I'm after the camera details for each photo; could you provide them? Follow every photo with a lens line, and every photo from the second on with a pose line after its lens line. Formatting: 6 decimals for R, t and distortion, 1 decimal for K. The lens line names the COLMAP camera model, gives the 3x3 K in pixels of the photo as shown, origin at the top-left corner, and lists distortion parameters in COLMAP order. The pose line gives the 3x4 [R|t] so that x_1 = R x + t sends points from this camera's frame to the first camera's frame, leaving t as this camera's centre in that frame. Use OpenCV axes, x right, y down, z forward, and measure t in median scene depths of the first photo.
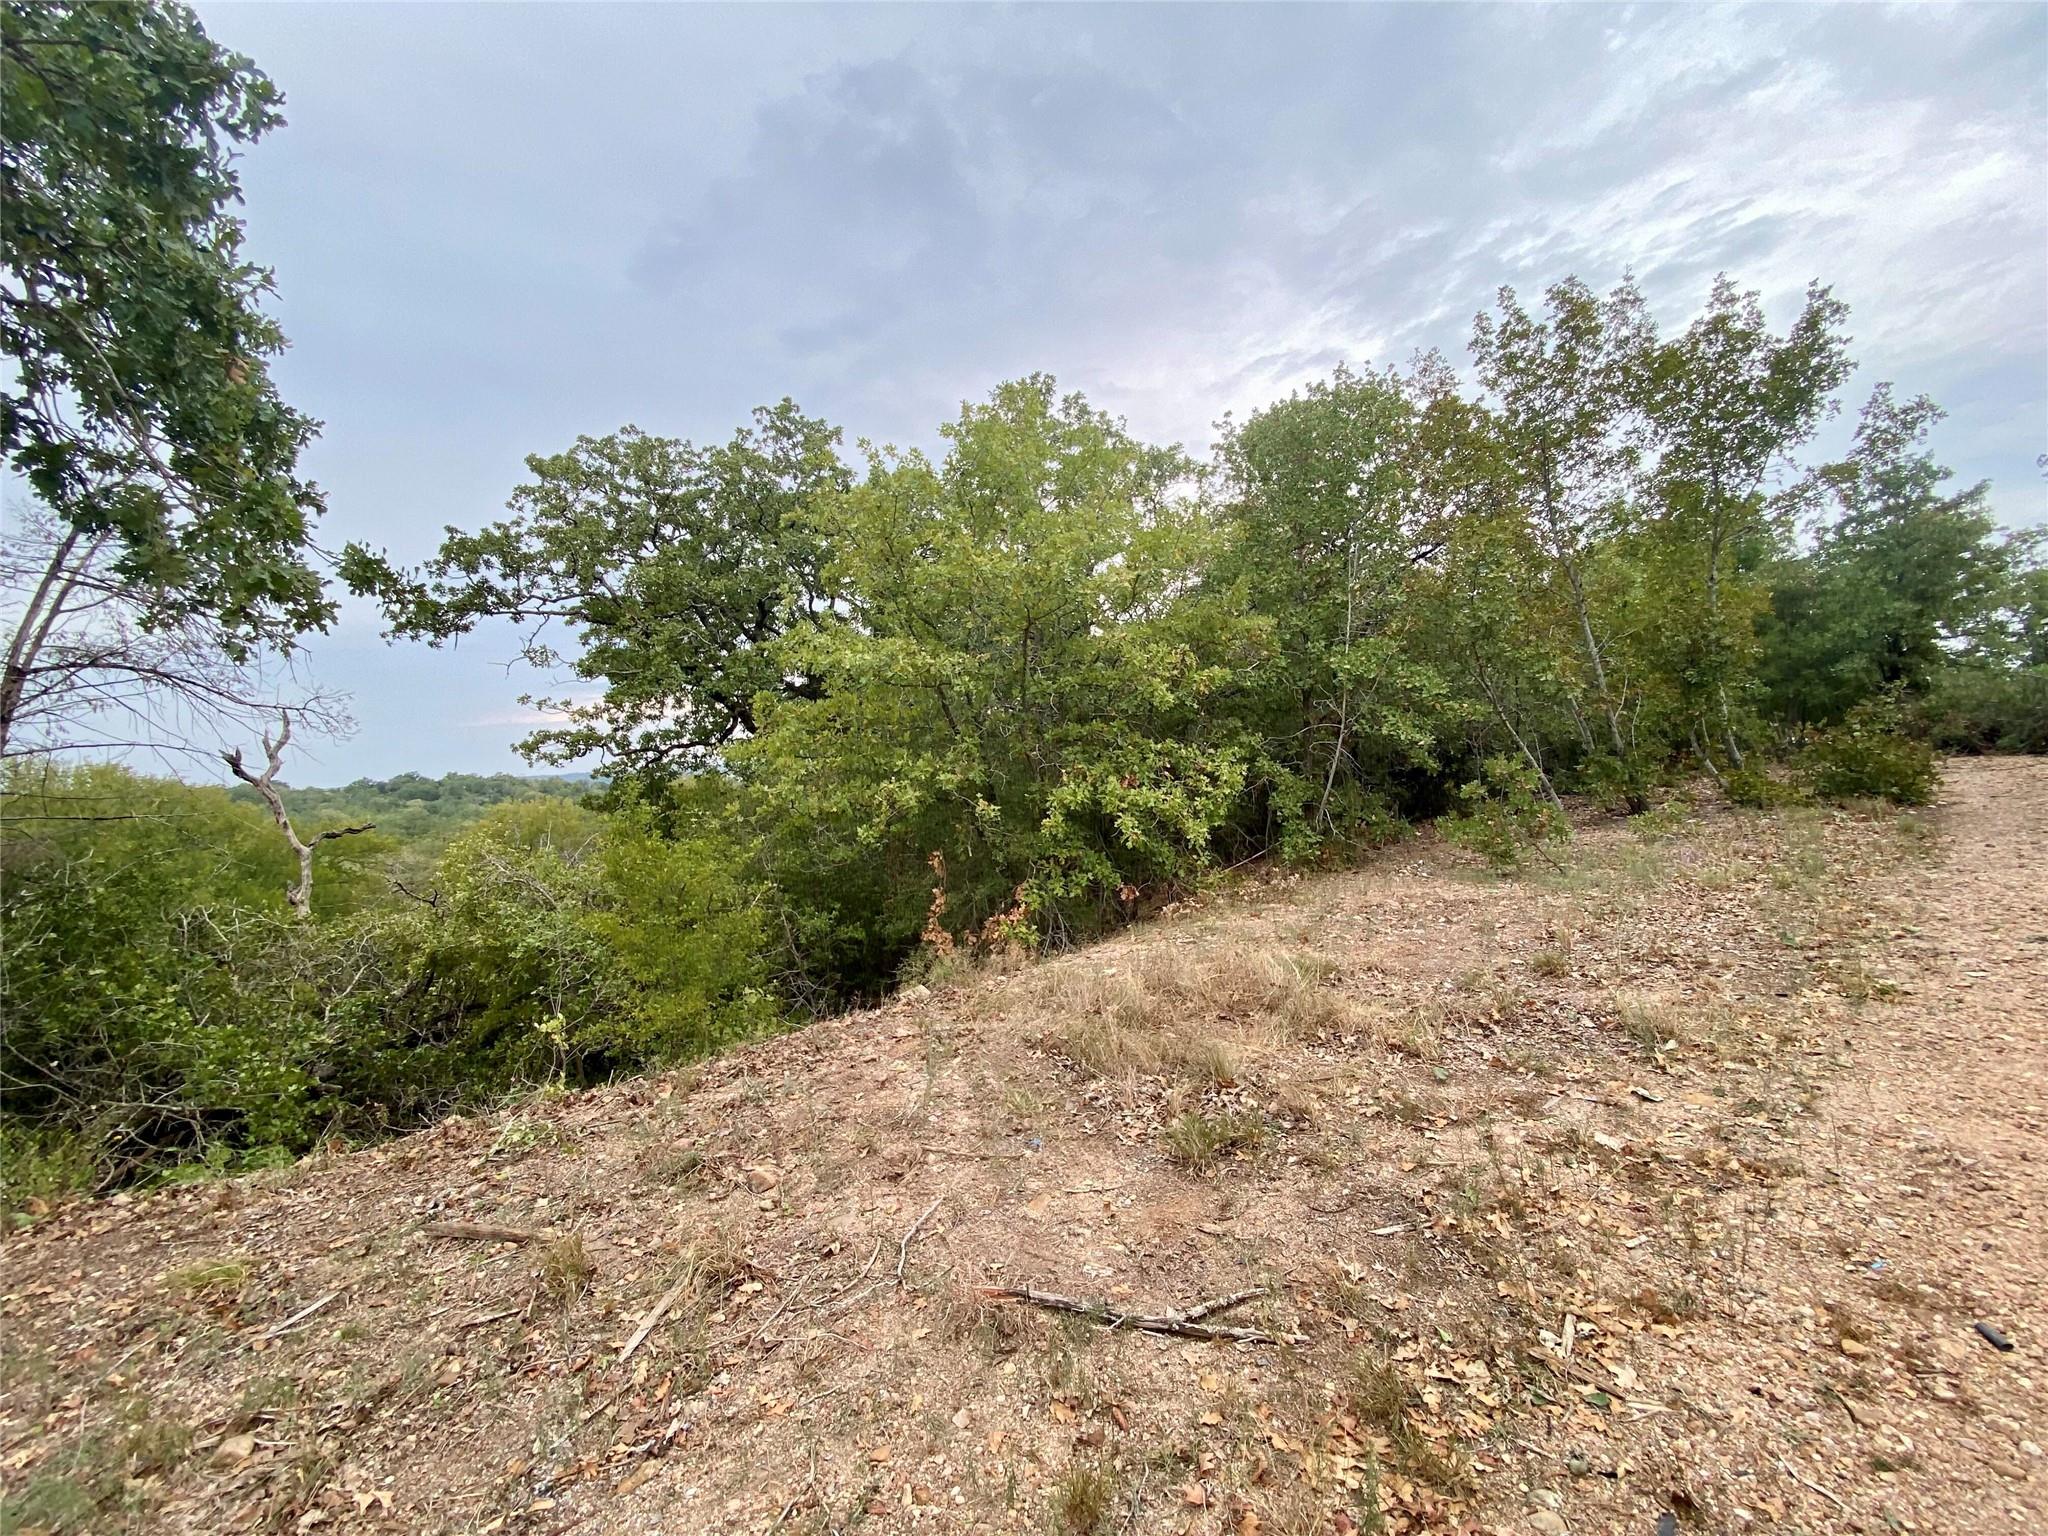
lens RADIAL K [[809.0, 0, 1040.0], [0, 809.0, 763.1], [0, 0, 1]] dist [-0.023656, -0.000722]
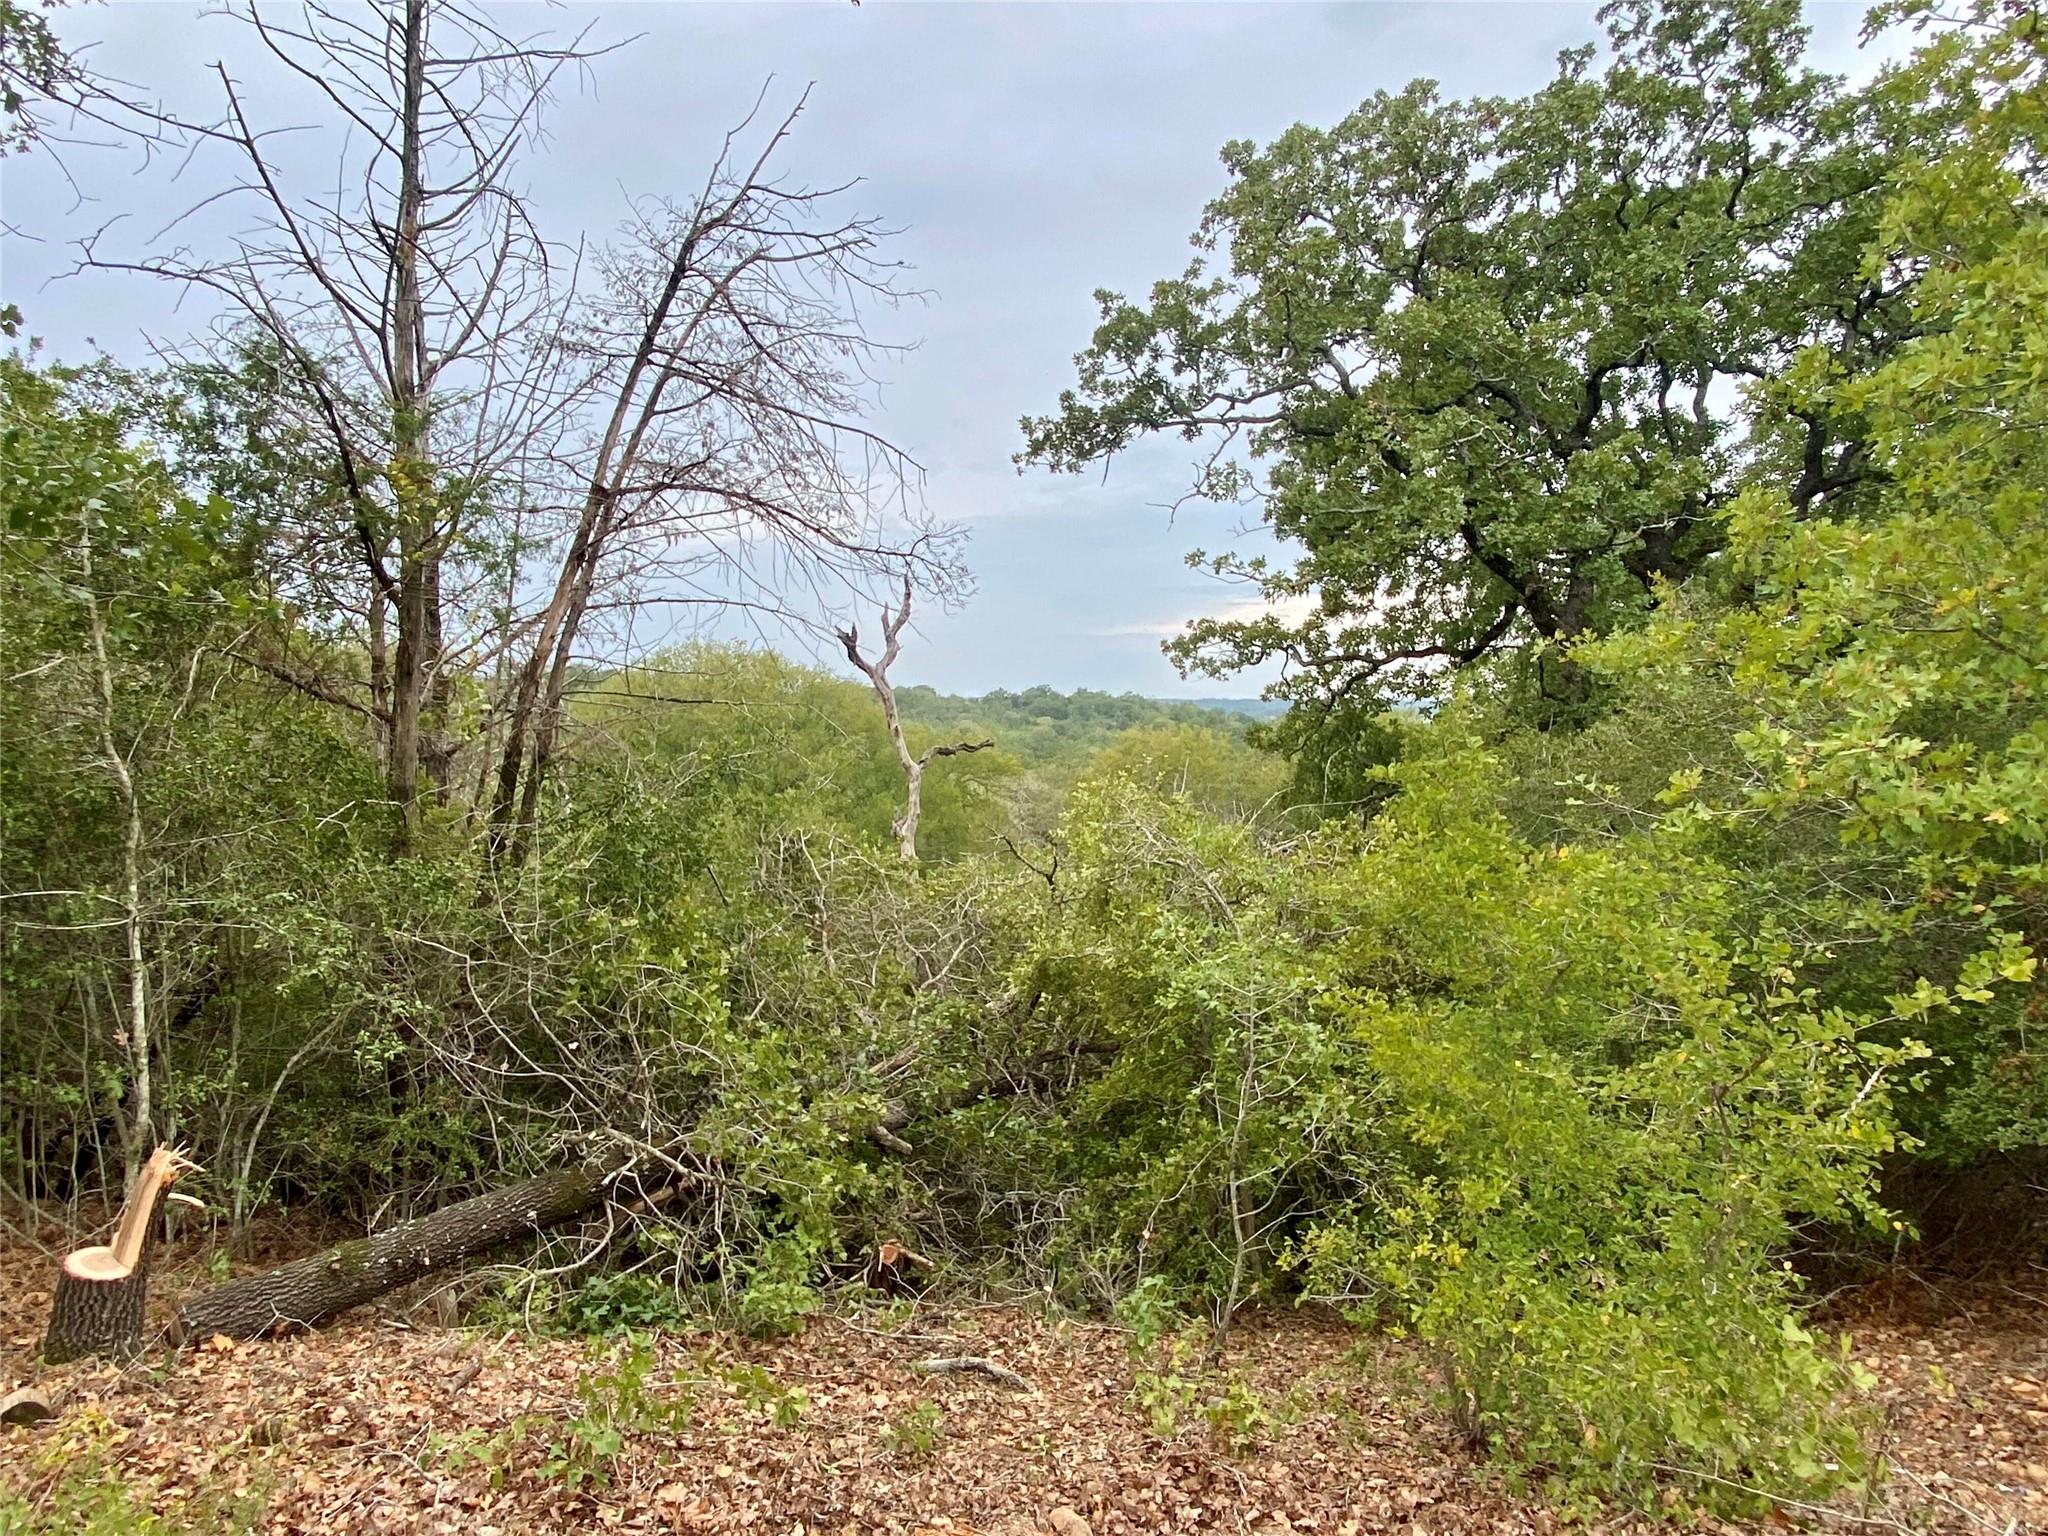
lens RADIAL K [[1133.7, 0, 1024.5], [0, 1133.7, 768.6], [0, 0, 1]] dist [-0.001780, -0.000189]
pose [[0.772370, 0.103378, -0.626703, -0.170719], [-0.066631, 0.994410, 0.081914, 0.015963], [0.631668, -0.021510, 0.774941, 0.224056]]
